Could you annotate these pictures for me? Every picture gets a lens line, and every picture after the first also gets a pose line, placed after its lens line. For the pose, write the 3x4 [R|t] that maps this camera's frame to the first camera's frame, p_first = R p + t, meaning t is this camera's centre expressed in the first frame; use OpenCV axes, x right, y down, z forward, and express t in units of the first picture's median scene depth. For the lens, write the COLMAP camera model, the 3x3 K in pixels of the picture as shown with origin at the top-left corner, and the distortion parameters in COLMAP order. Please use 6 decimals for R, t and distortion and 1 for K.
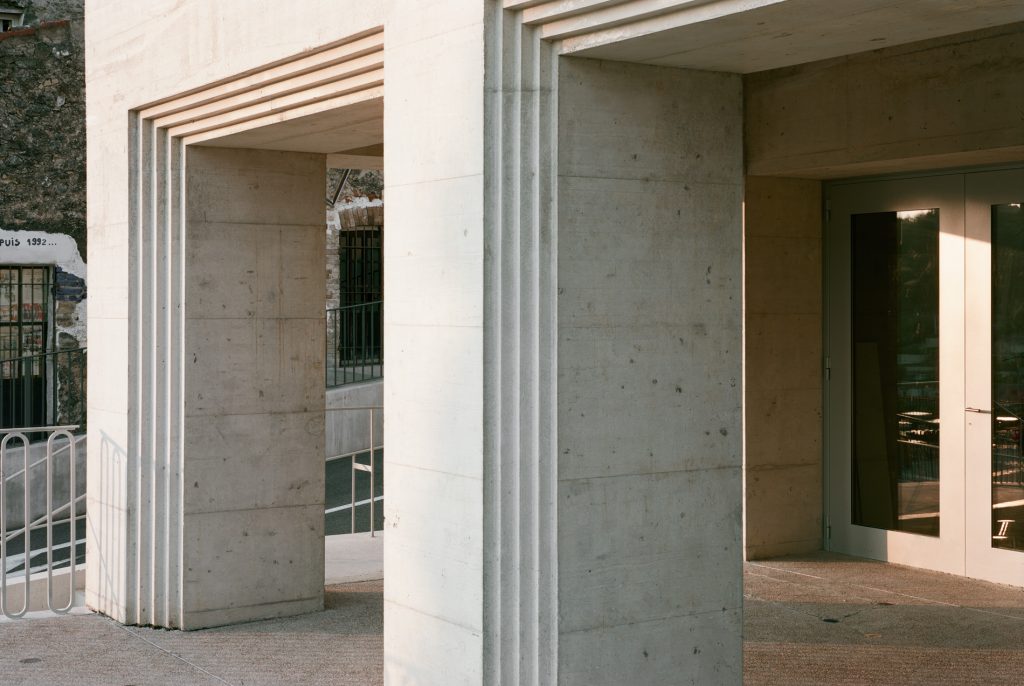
lens RADIAL K [[1940.5, 0, 512.7], [0, 1940.5, 202.6], [0, 0, 1]] dist [0.026371, 0.210067]
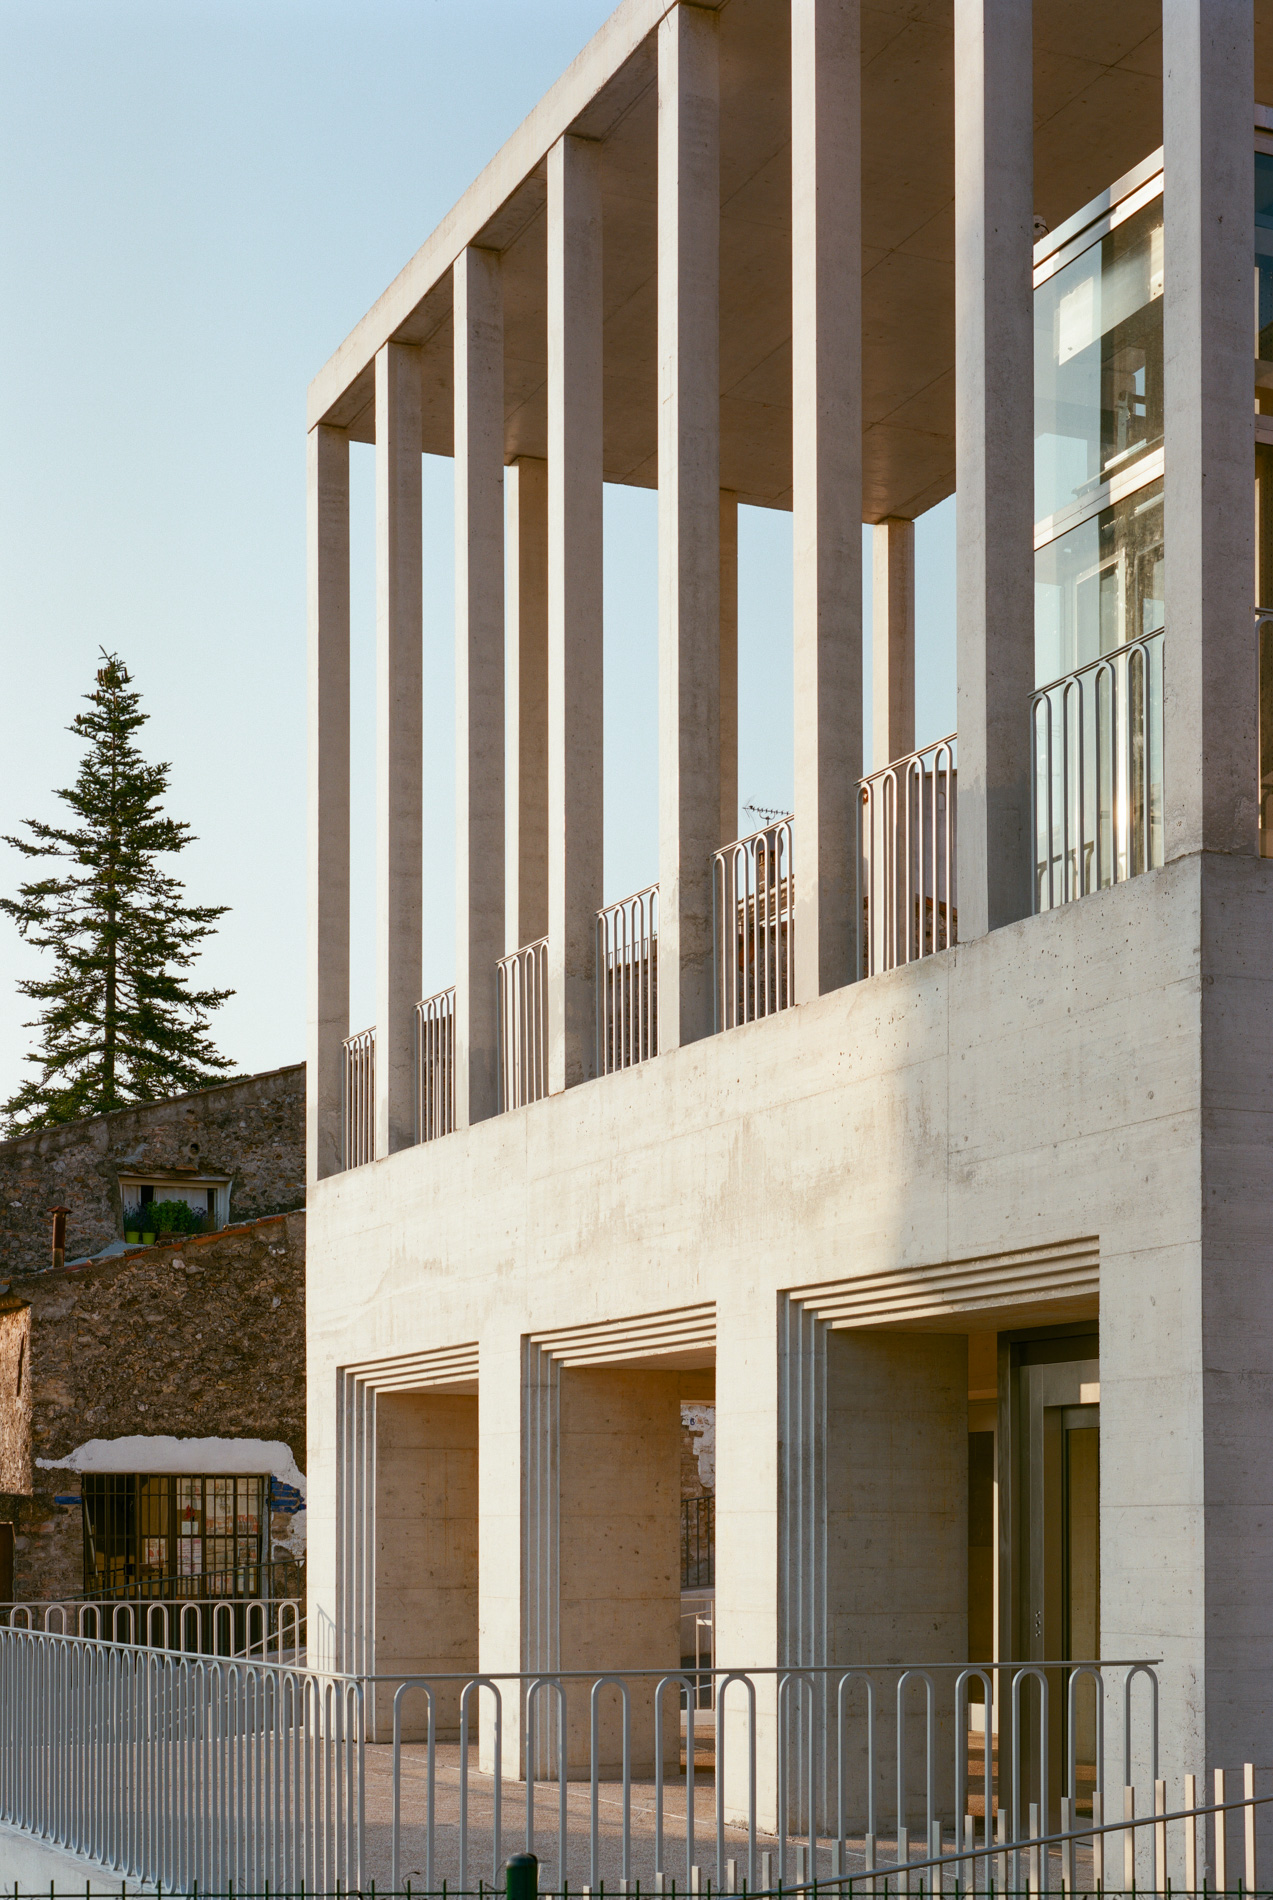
lens RADIAL K [[3805.8, 0, 636.5], [0, 3805.8, 950.0], [0, 0, 1]] dist [-0.037981, -0.332727]
pose [[0.992127, -0.017703, -0.123975, 0.368674], [0.005036, 0.994797, -0.101749, -0.068426], [0.125131, 0.100324, 0.987055, -1.740518]]
